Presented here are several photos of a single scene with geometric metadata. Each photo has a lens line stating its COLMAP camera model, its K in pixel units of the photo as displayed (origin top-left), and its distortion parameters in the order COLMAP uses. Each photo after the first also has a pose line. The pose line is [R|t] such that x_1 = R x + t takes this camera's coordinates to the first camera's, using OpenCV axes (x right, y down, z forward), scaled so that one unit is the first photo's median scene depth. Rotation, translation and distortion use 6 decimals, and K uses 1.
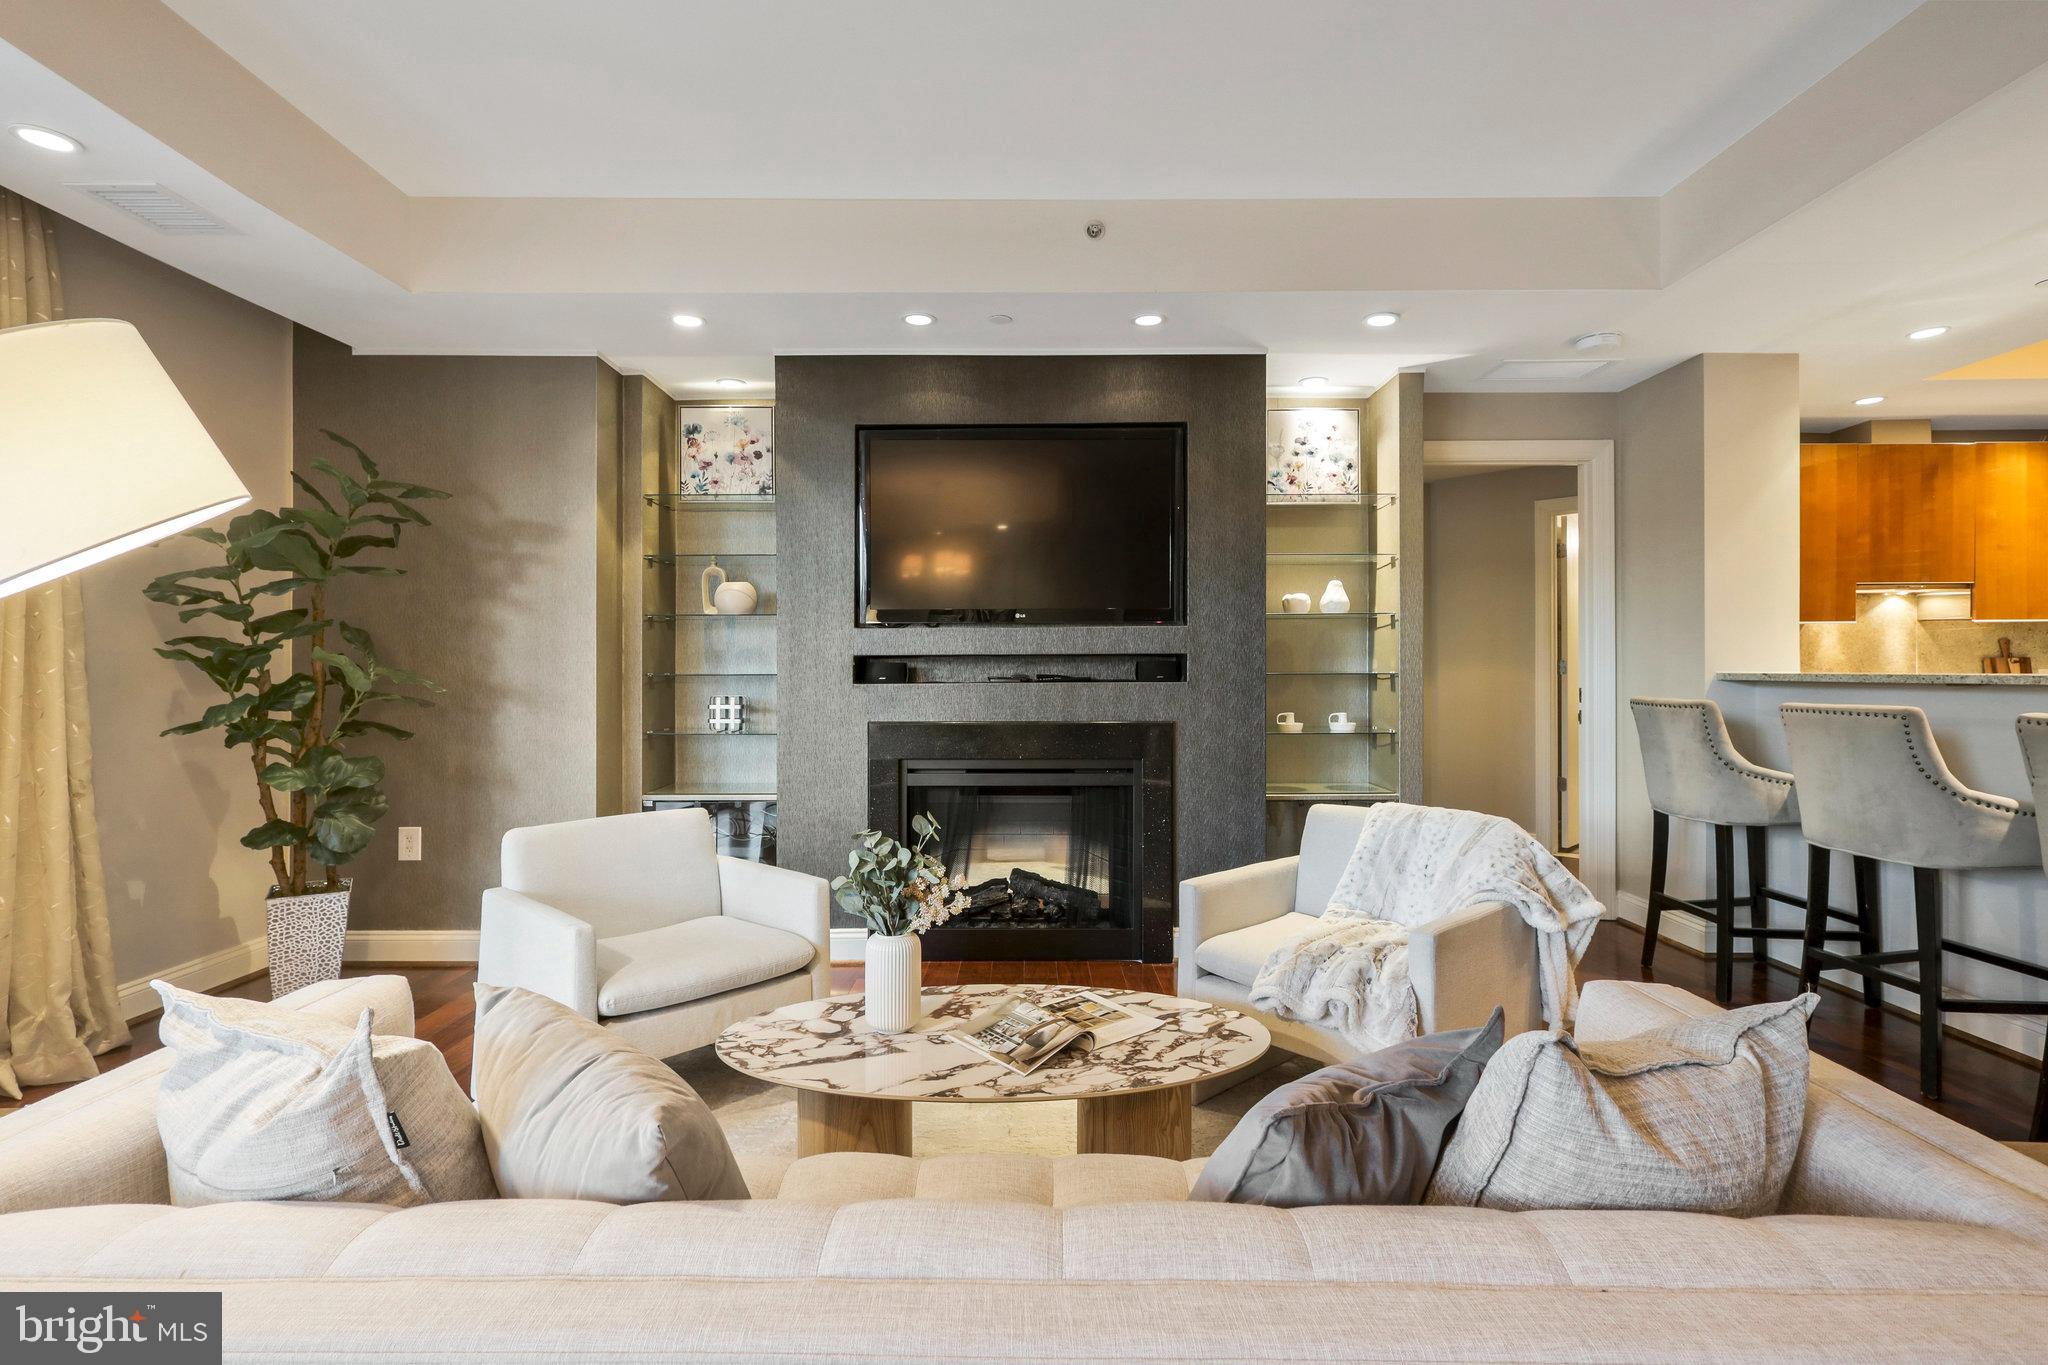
lens RADIAL K [[960.1, 0, 1019.1], [0, 960.1, 671.4], [0, 0, 1]] dist [0.000106, 0.000994]
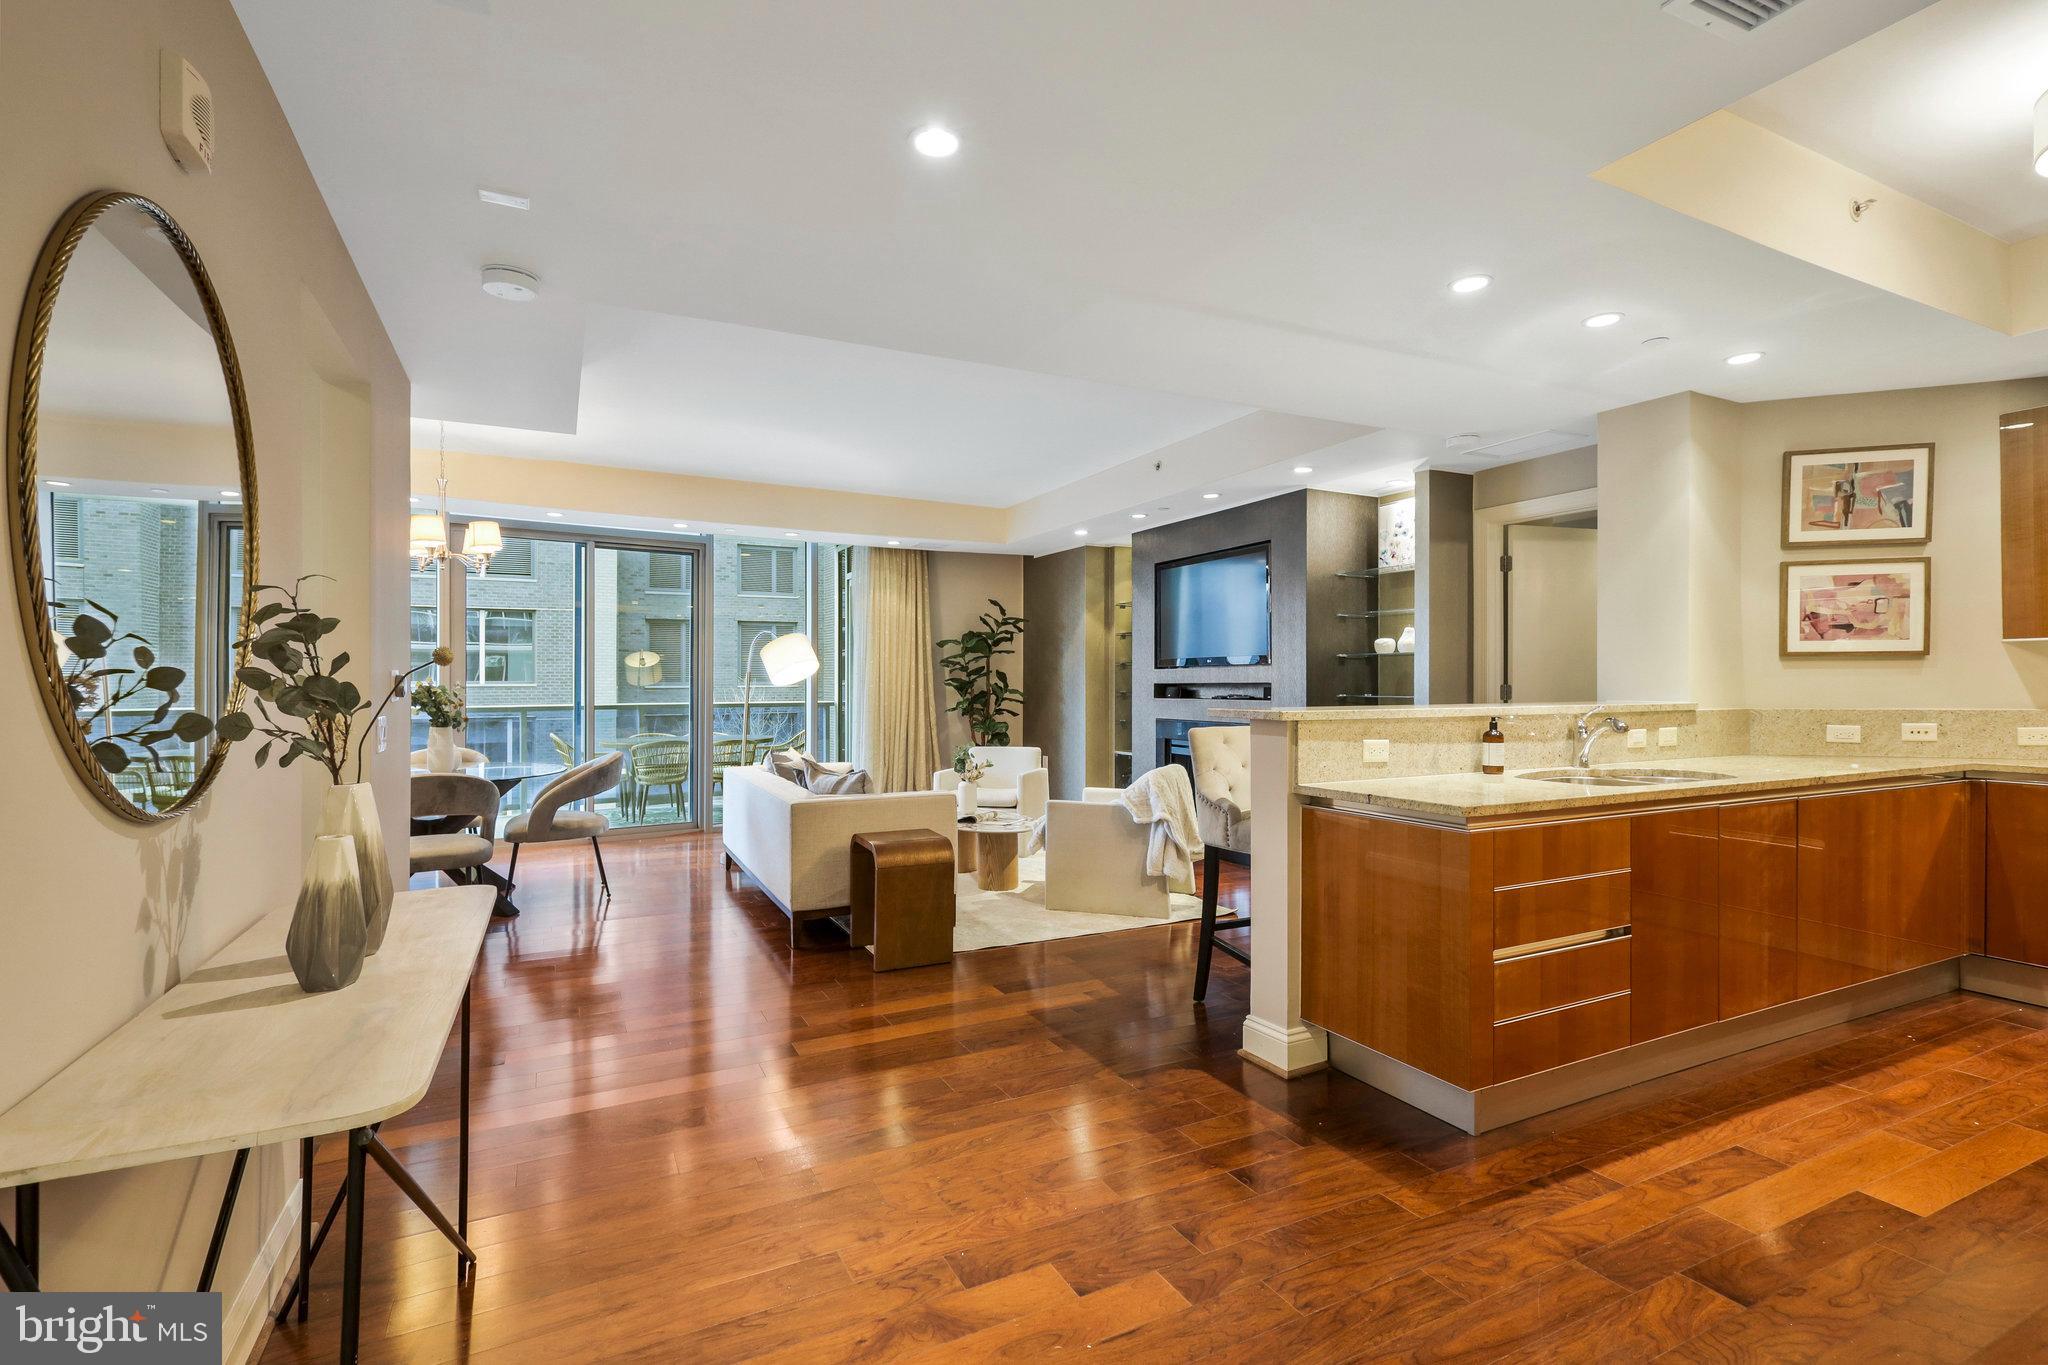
lens RADIAL K [[958.0, 0, 1026.5], [0, 958.0, 689.6], [0, 0, 1]] dist [0.001348, 0.000567]
pose [[0.449659, 0.008122, -0.893163, 1.307847], [-0.002103, 0.999966, 0.008034, -0.017266], [0.893198, -0.001735, 0.449661, -0.085596]]
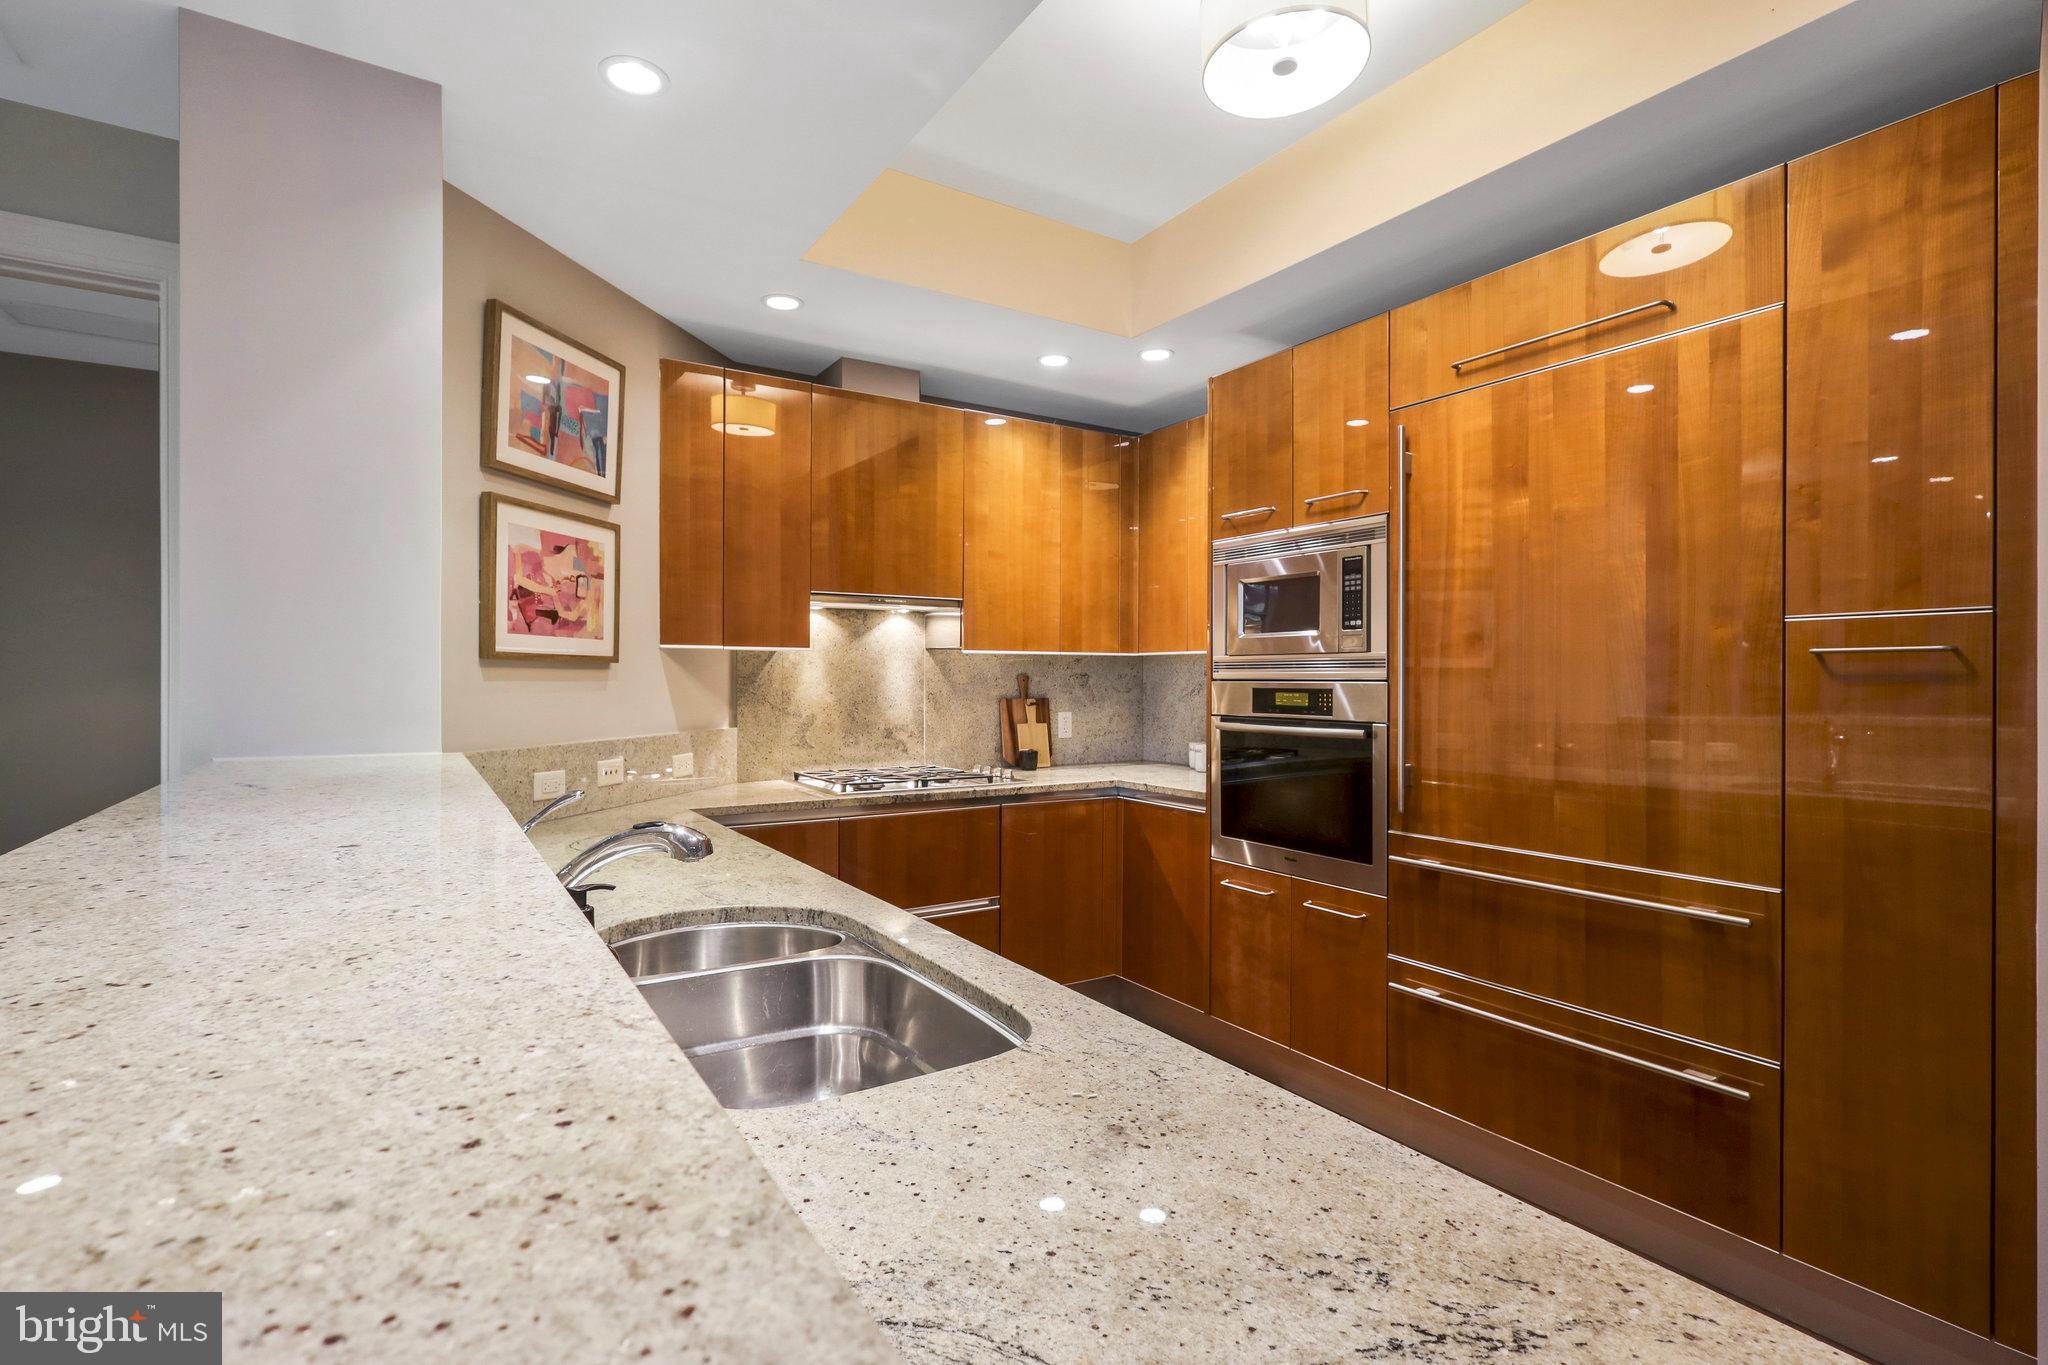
lens RADIAL K [[970.2, 0, 1026.5], [0, 970.2, 694.5], [0, 0, 1]] dist [-0.000812, -0.000075]
pose [[0.841954, -0.000482, 0.539549, 0.740334], [-0.005779, 0.999934, 0.009911, -0.031622], [-0.539518, -0.011463, 0.841896, 0.401775]]
